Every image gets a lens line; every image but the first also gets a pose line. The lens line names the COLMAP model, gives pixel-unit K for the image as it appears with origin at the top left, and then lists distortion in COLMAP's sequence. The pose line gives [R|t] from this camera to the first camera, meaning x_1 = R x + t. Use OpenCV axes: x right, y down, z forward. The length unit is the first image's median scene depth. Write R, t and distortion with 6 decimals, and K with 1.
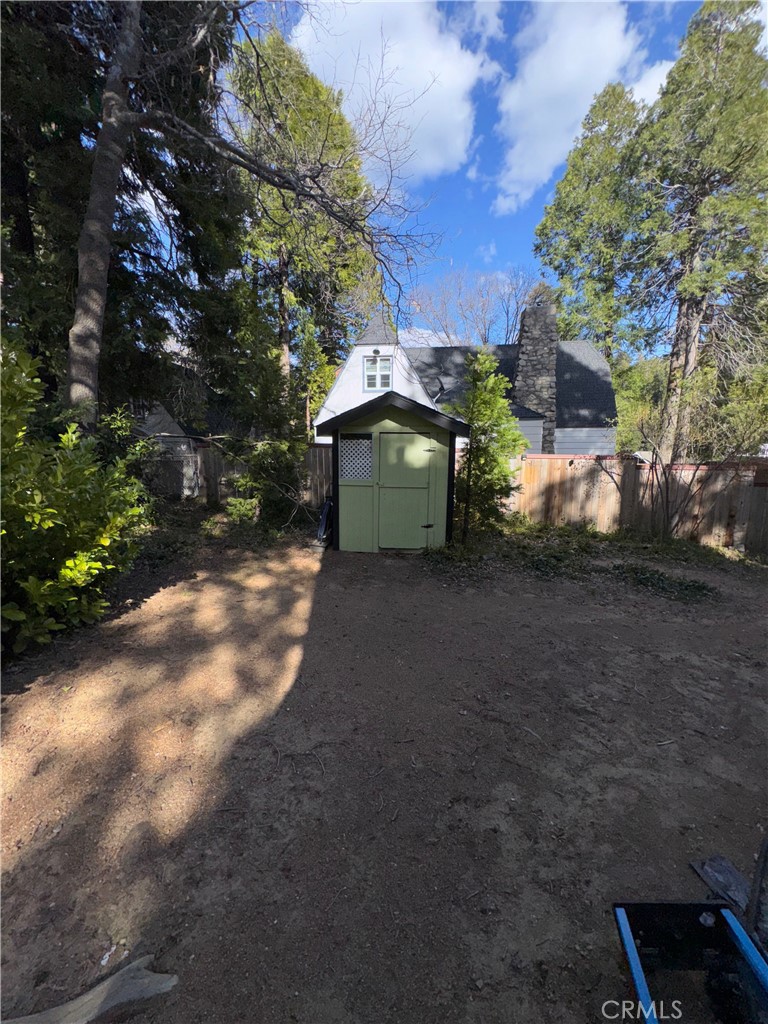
lens RADIAL K [[404.3, 0, 385.1], [0, 404.3, 514.4], [0, 0, 1]] dist [-0.002906, 0.000111]
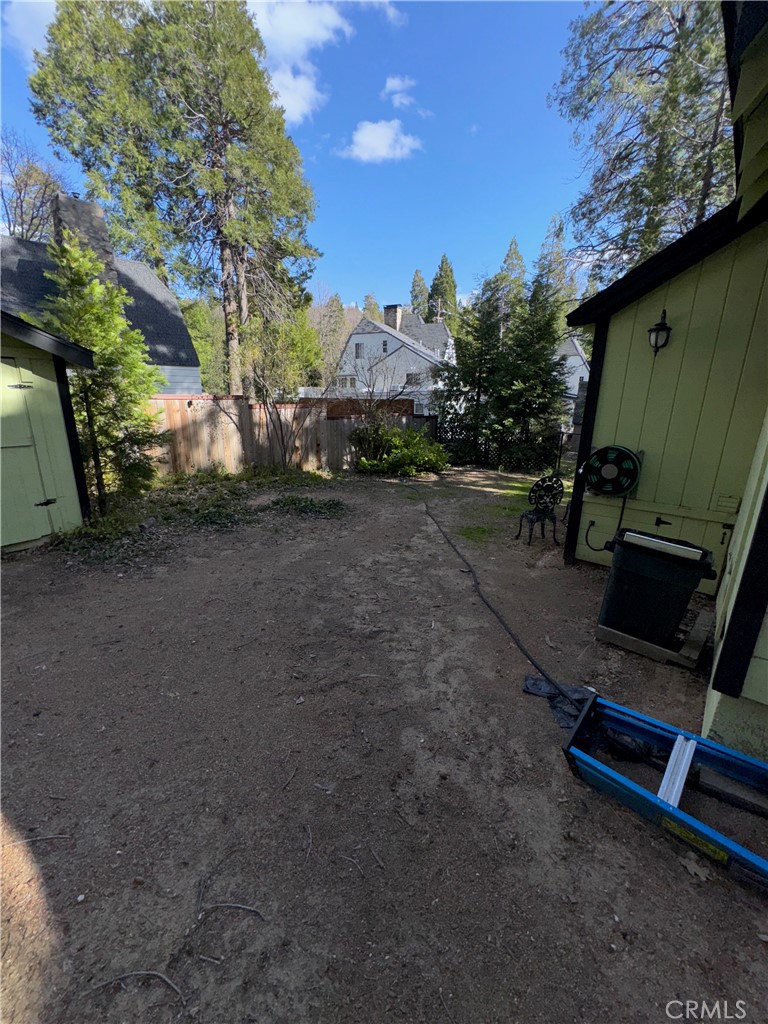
lens RADIAL K [[404.3, 0, 385.1], [0, 404.3, 514.4], [0, 0, 1]] dist [-0.002906, 0.000111]
pose [[0.556569, -0.234199, 0.797109, -0.083876], [0.123702, 0.972111, 0.199243, -0.010998], [-0.821541, -0.012289, 0.570017, 0.105998]]
